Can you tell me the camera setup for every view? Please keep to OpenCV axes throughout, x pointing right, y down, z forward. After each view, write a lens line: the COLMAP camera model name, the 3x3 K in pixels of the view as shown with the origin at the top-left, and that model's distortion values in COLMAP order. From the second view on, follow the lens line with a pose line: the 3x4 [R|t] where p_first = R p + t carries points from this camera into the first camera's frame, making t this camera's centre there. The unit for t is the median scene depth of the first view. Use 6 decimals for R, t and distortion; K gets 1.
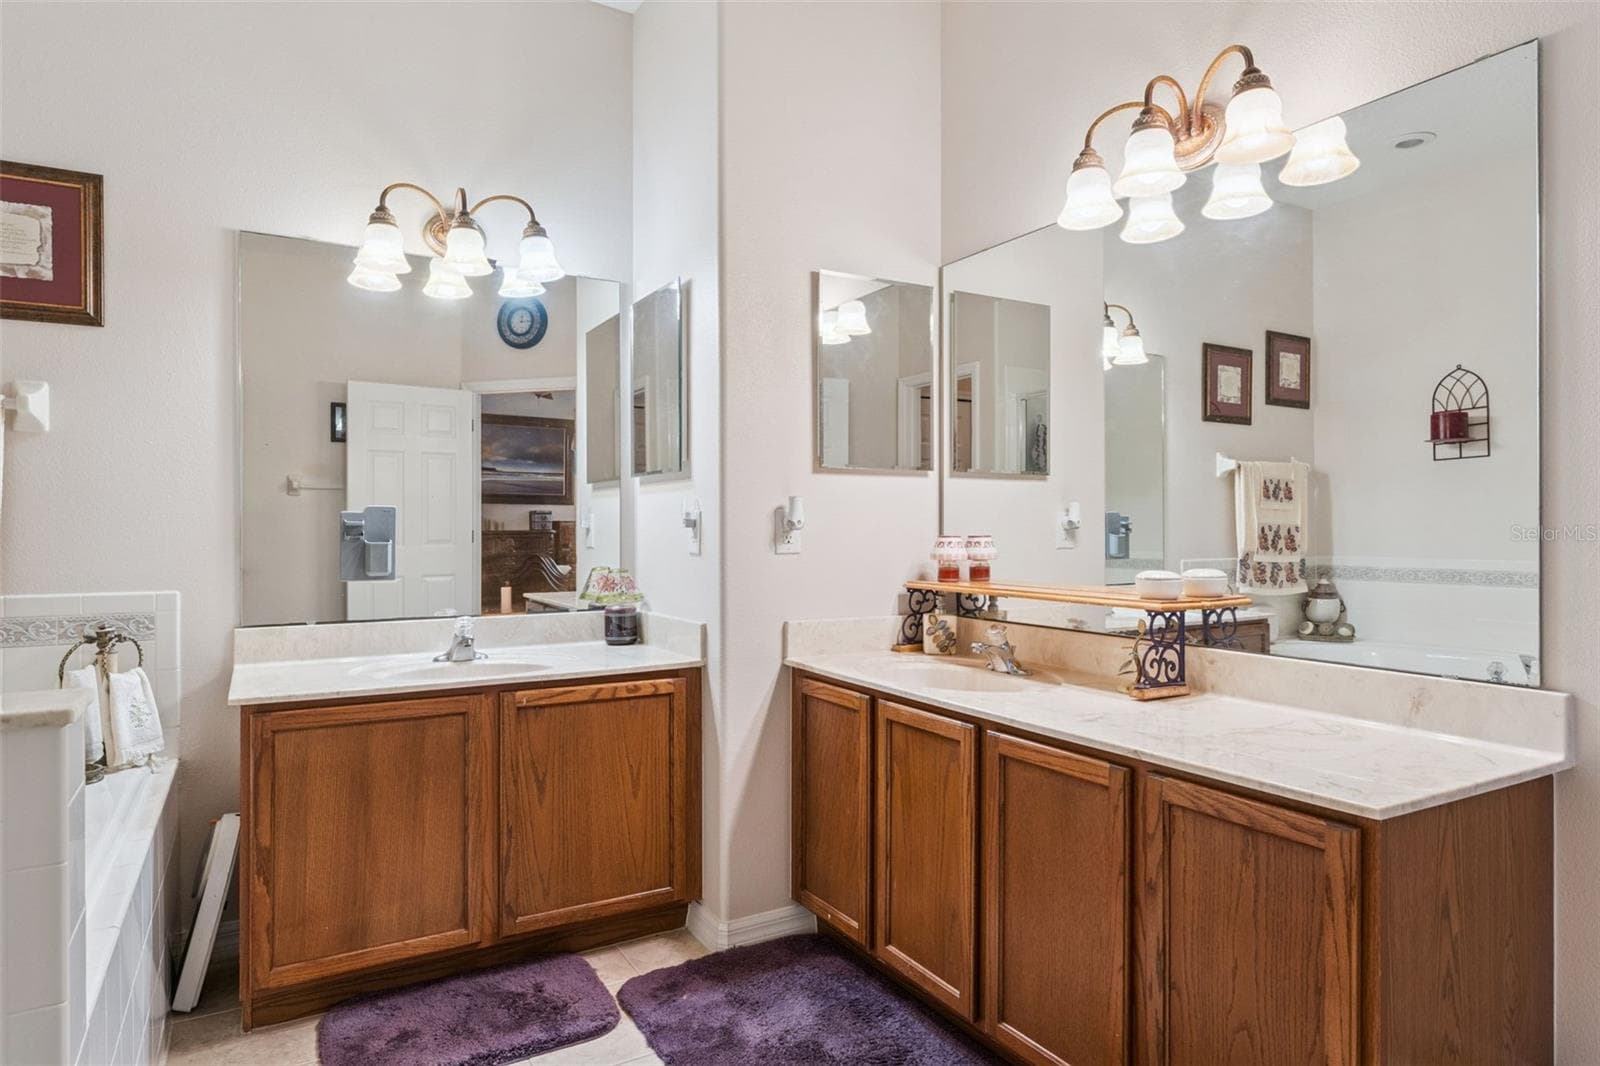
lens RADIAL K [[924.6, 0, 801.9], [0, 924.6, 524.4], [0, 0, 1]] dist [0.000399, 0.000440]
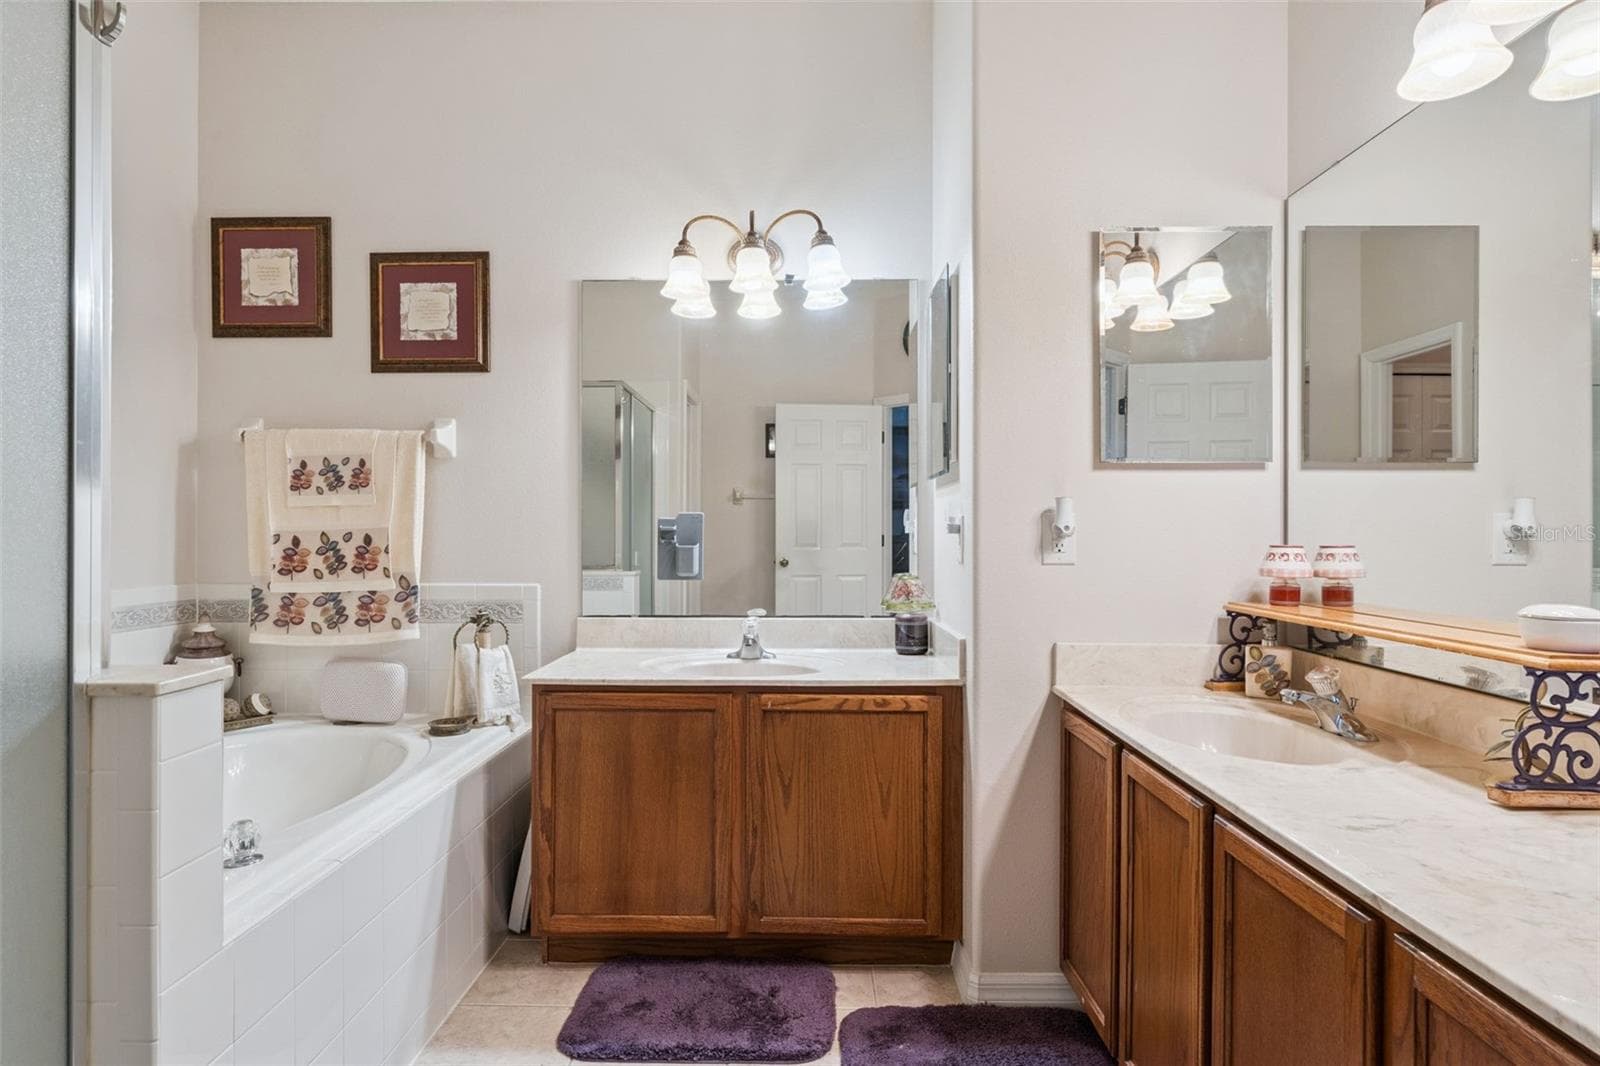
lens RADIAL K [[875.1, 0, 796.8], [0, 875.1, 532.9], [0, 0, 1]] dist [0.001253, -0.003285]
pose [[0.857325, 0.003661, -0.514762, 0.204088], [-0.001525, 0.999988, 0.004570, -0.000961], [0.514773, -0.003133, 0.857321, 0.183332]]
